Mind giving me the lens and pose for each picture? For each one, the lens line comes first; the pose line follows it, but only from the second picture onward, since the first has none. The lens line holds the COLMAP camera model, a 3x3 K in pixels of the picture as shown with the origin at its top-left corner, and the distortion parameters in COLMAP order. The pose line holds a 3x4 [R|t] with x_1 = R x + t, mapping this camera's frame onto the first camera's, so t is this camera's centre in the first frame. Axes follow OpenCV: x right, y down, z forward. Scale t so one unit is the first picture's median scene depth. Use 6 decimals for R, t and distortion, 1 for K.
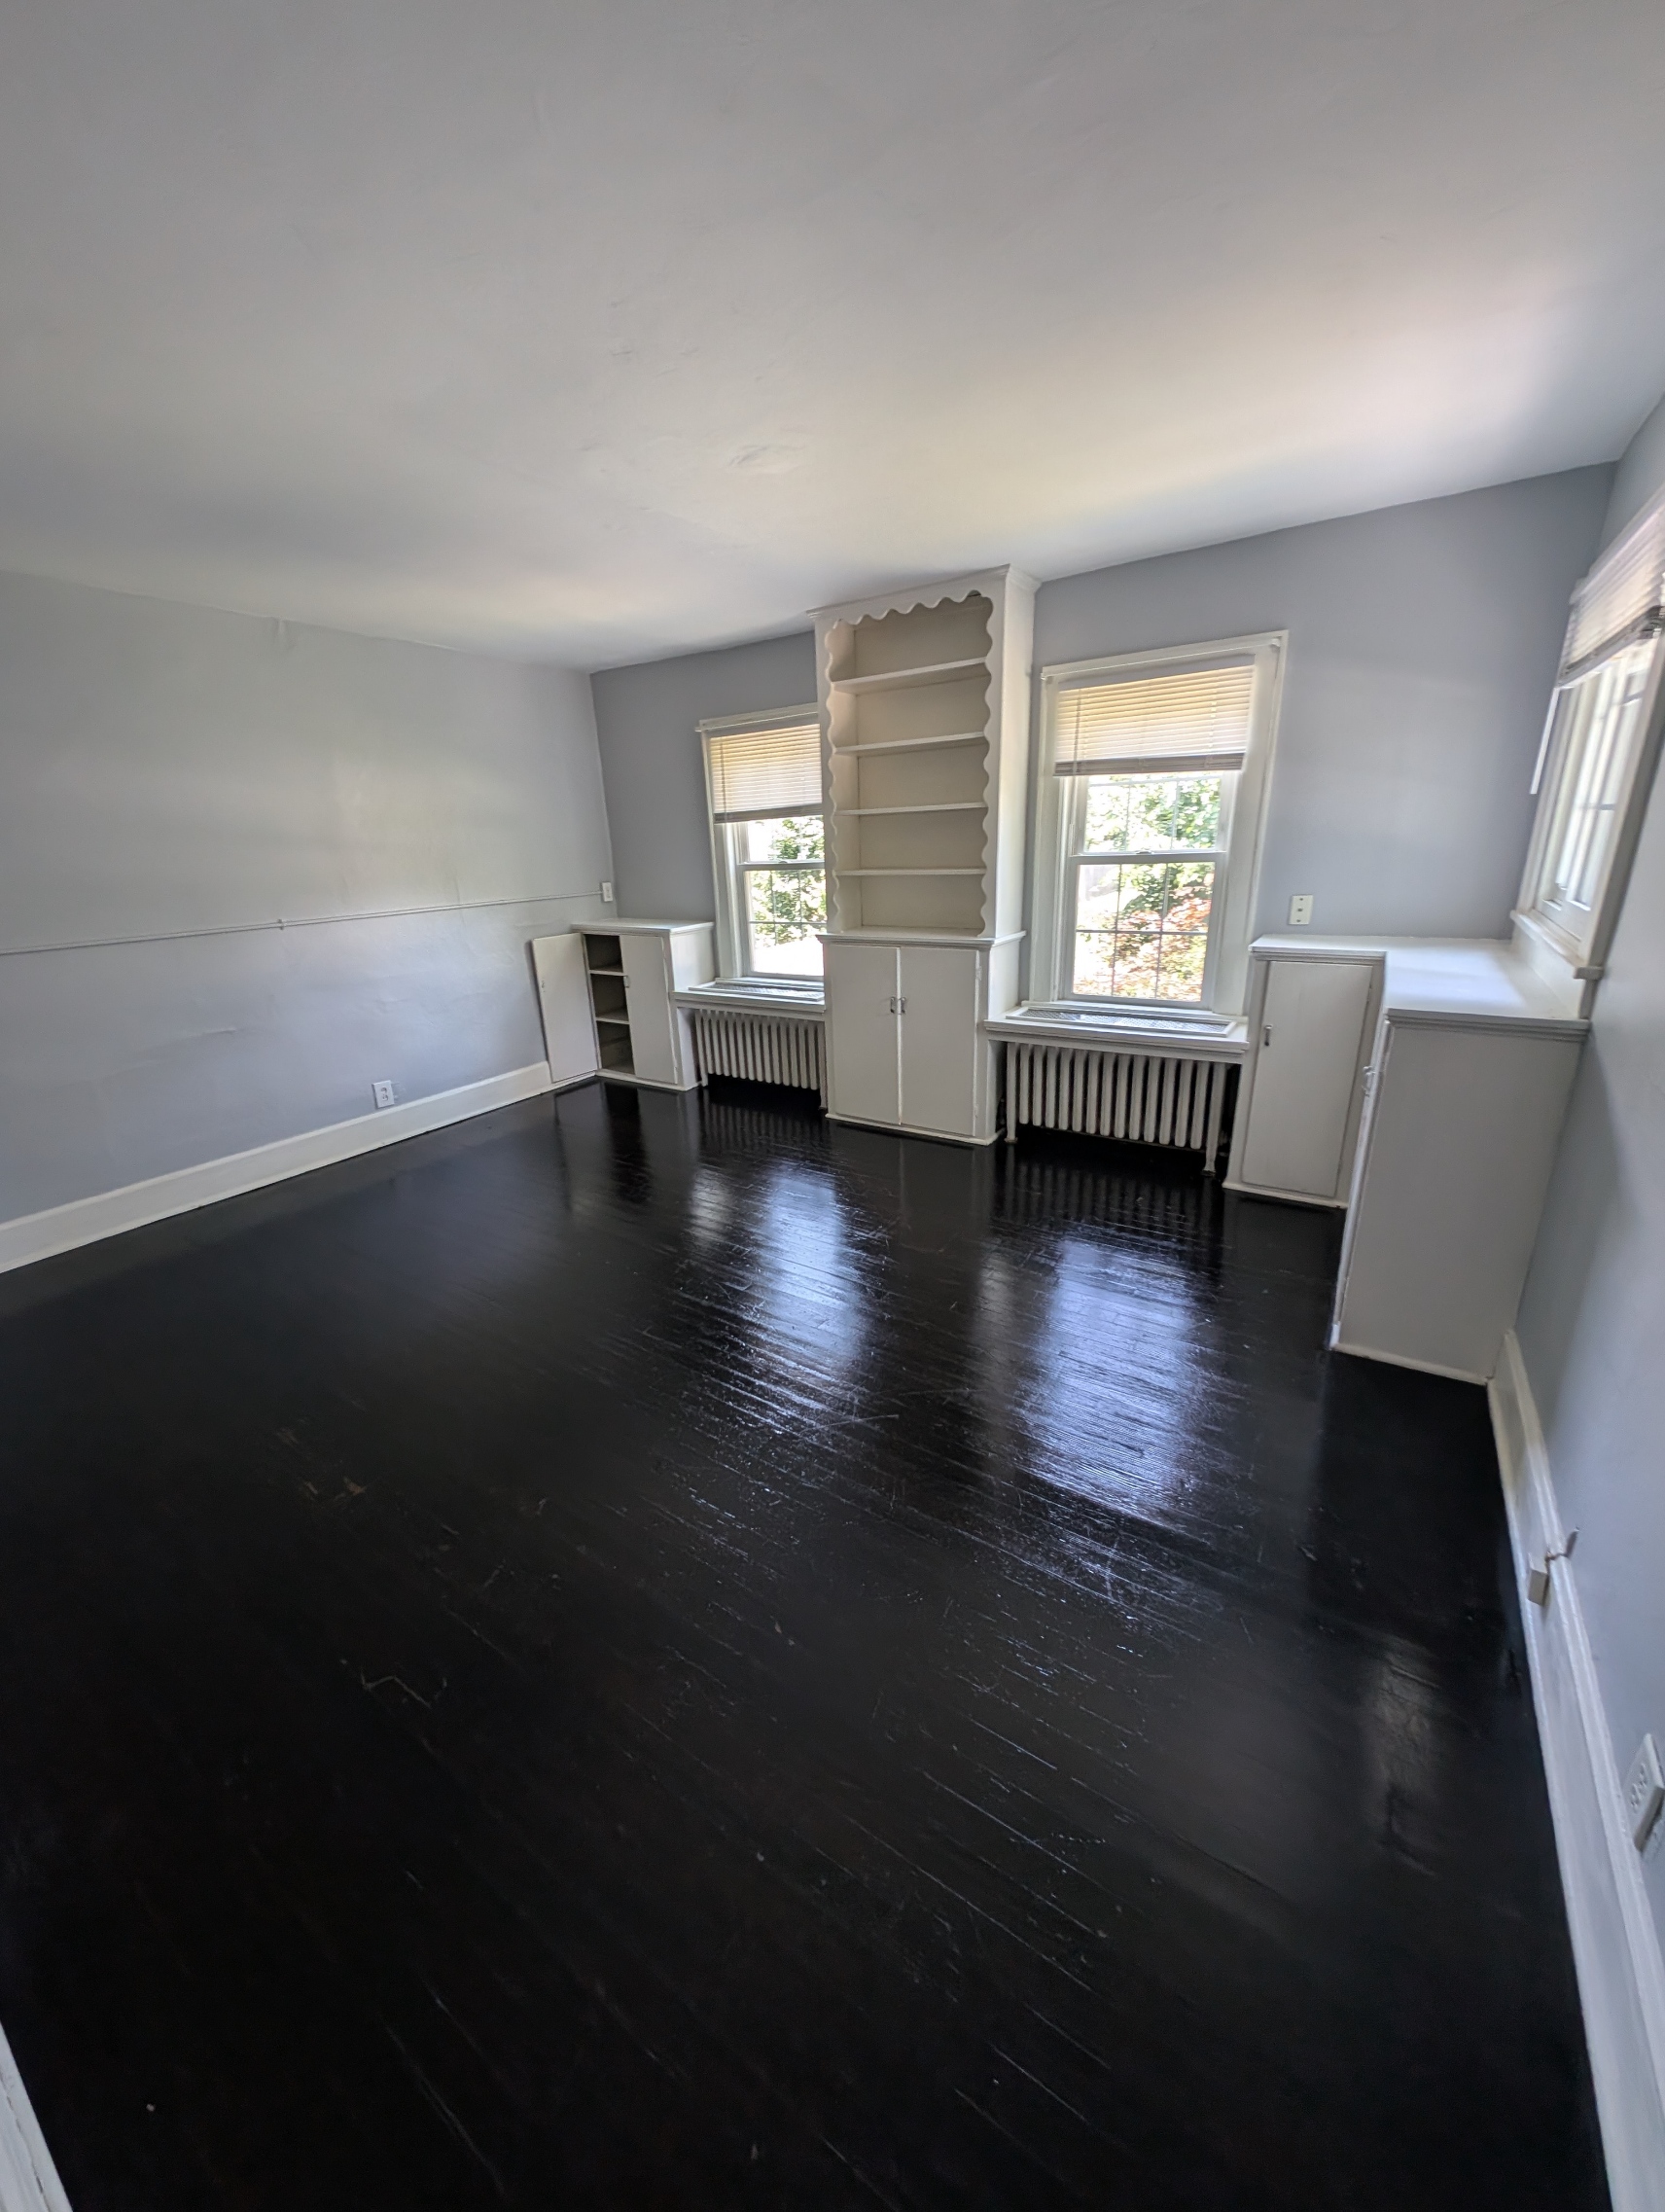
lens RADIAL K [[804.9, 0, 830.8], [0, 804.9, 1105.5], [0, 0, 1]] dist [0.000533, -0.000014]
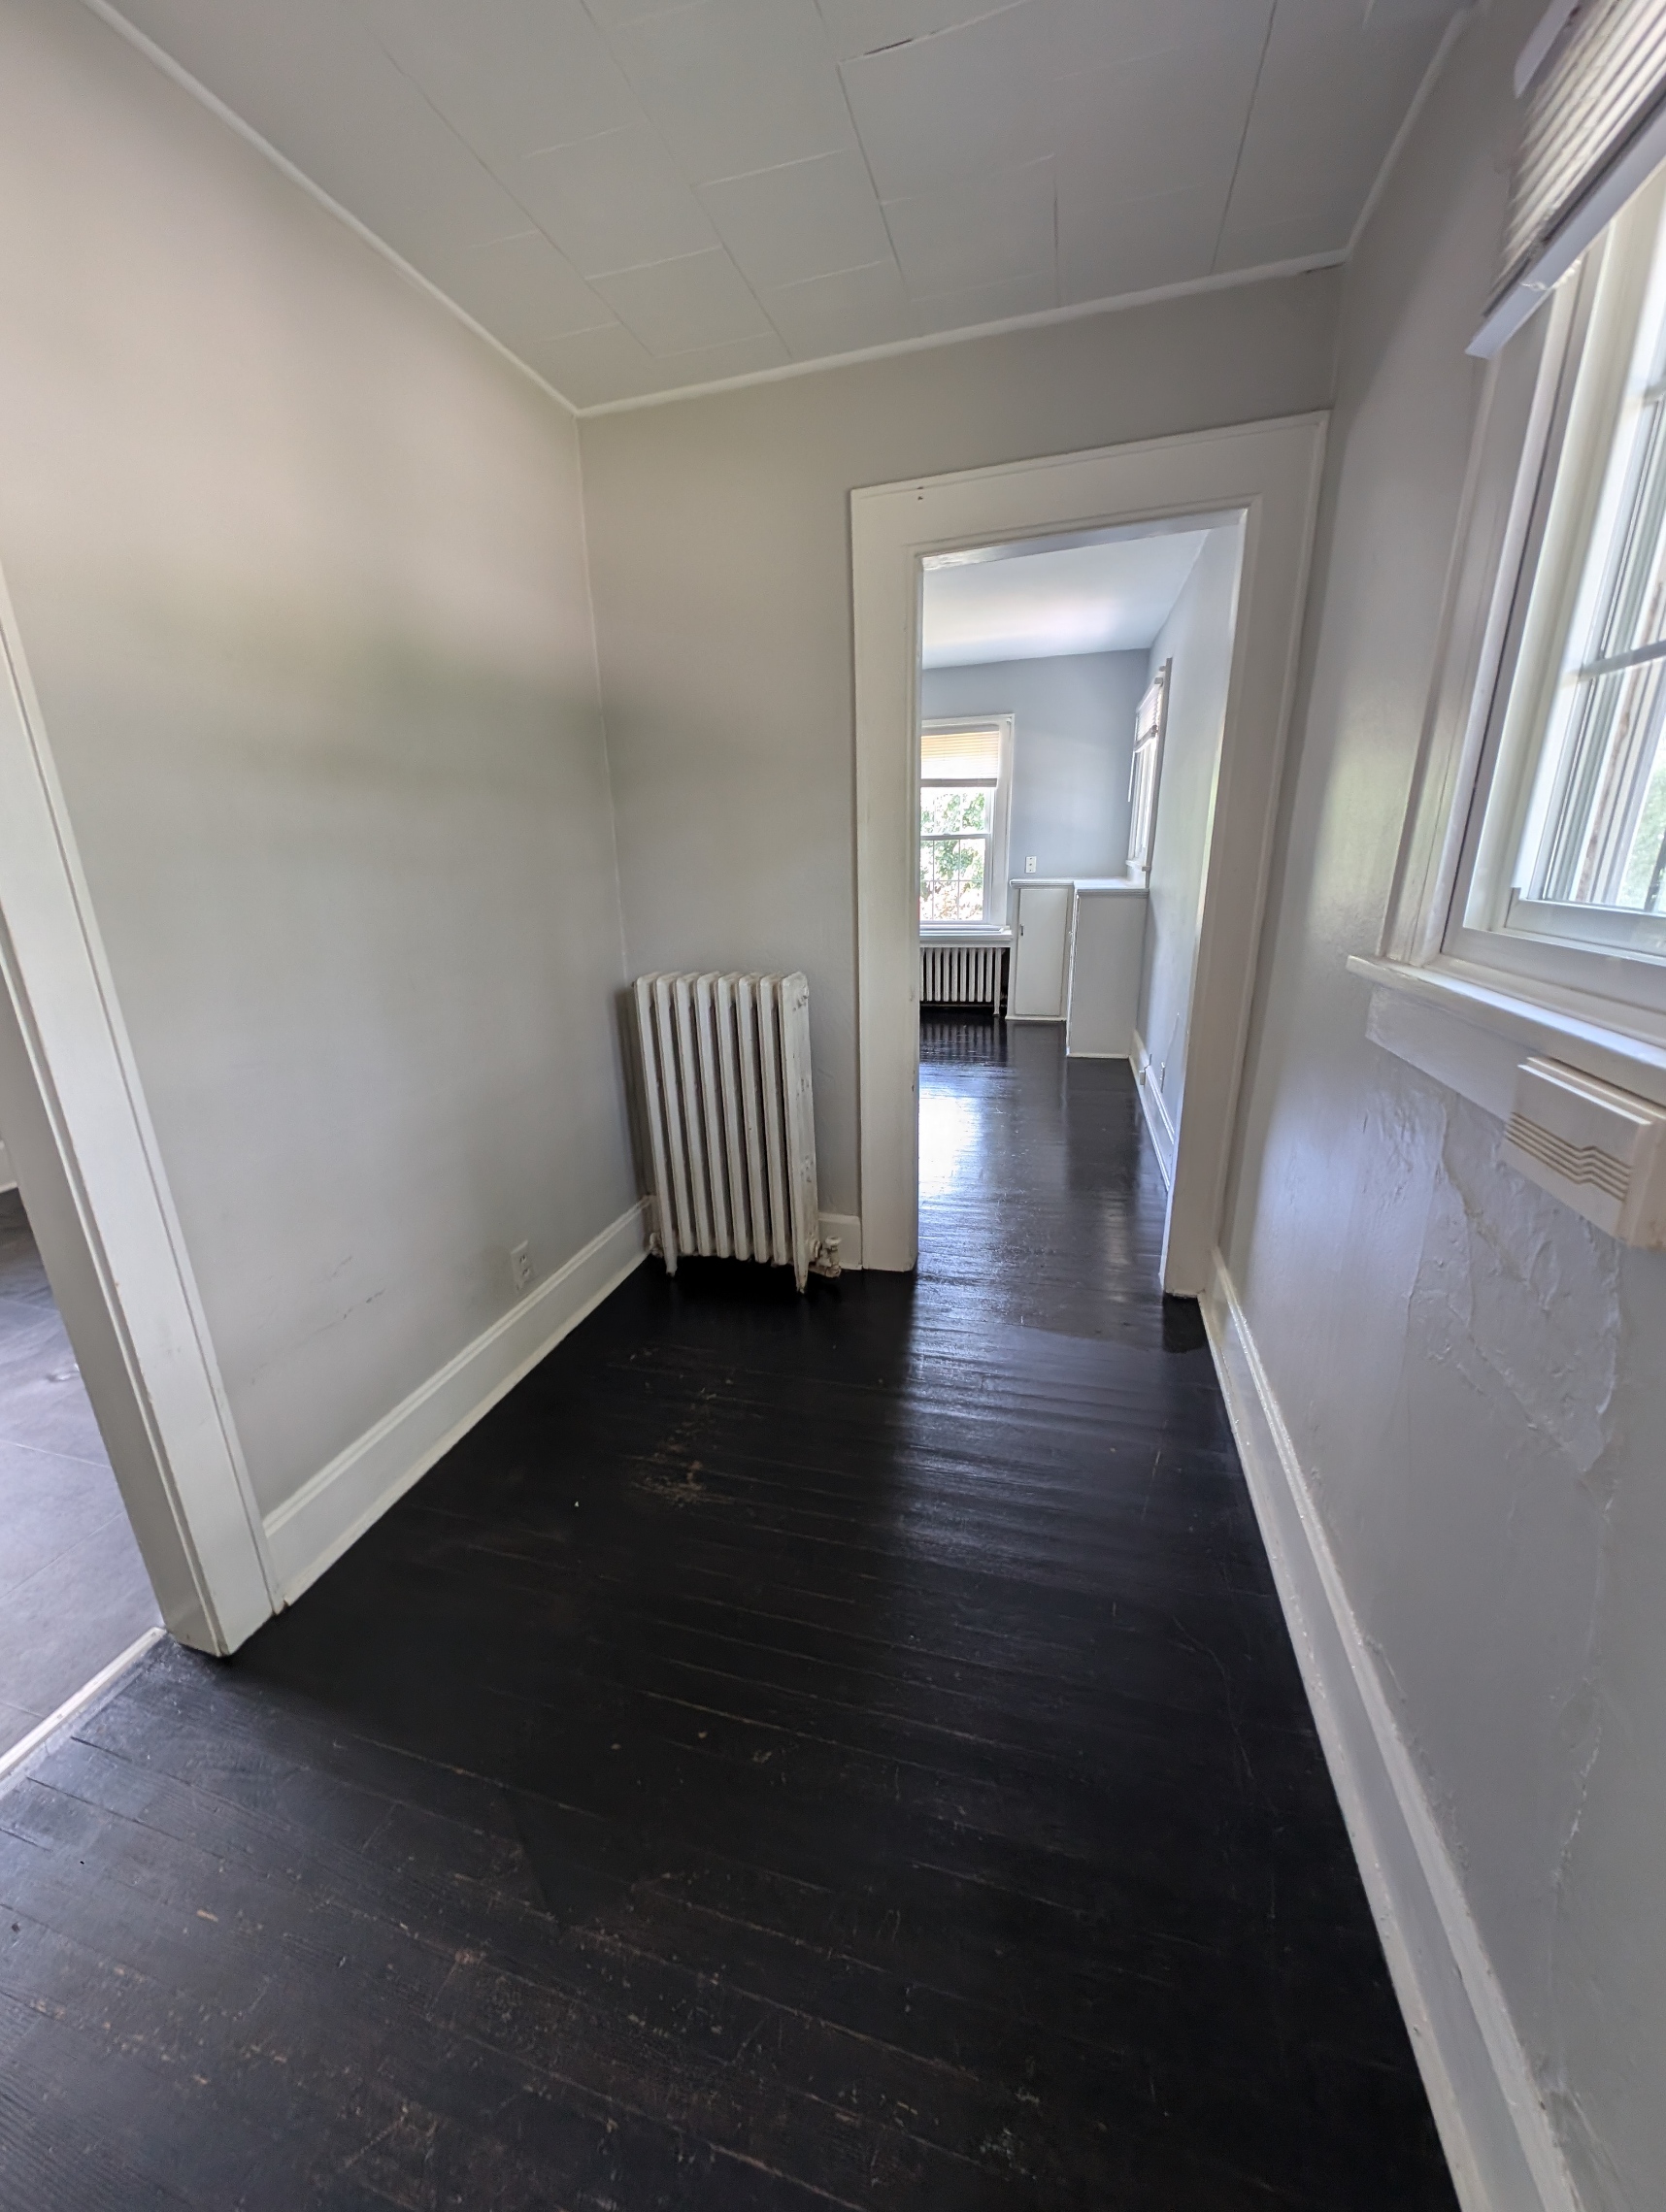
lens RADIAL K [[805.1, 0, 832.0], [0, 805.1, 1104.4], [0, 0, 1]] dist [0.000533, -0.000014]
pose [[0.952598, -0.068401, 0.296442, -0.440348], [0.078425, 0.996676, -0.022041, 0.314779], [-0.293949, 0.044245, 0.954796, -0.607456]]
